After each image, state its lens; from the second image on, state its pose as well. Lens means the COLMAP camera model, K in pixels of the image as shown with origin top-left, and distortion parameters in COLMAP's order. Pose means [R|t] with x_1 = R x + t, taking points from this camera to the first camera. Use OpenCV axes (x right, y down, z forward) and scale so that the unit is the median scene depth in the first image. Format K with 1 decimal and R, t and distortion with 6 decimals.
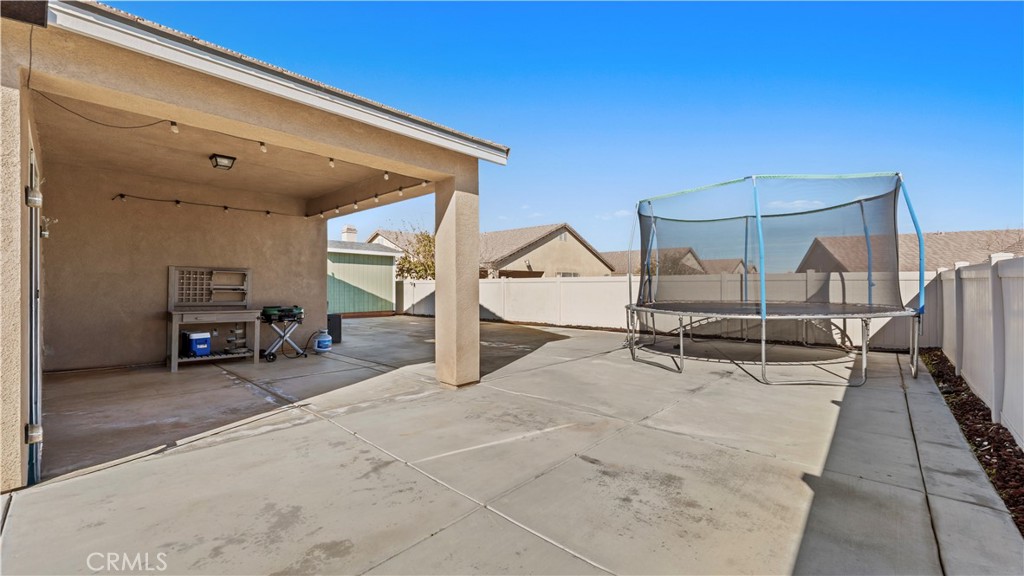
lens RADIAL K [[411.5, 0, 513.2], [0, 411.5, 284.6], [0, 0, 1]] dist [-0.002321, -0.000215]
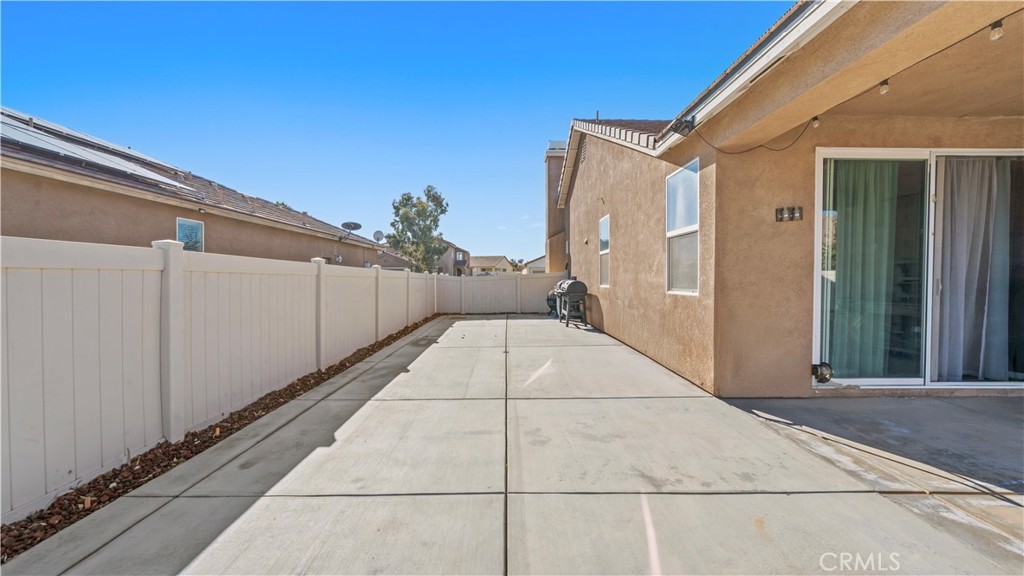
lens RADIAL K [[411.5, 0, 513.2], [0, 411.5, 284.6], [0, 0, 1]] dist [-0.002321, -0.000215]
pose [[-0.733175, 0.013426, -0.679908, 0.439401], [0.002516, 0.999852, 0.017031, -0.000030], [0.680036, 0.010776, -0.733100, 1.268870]]
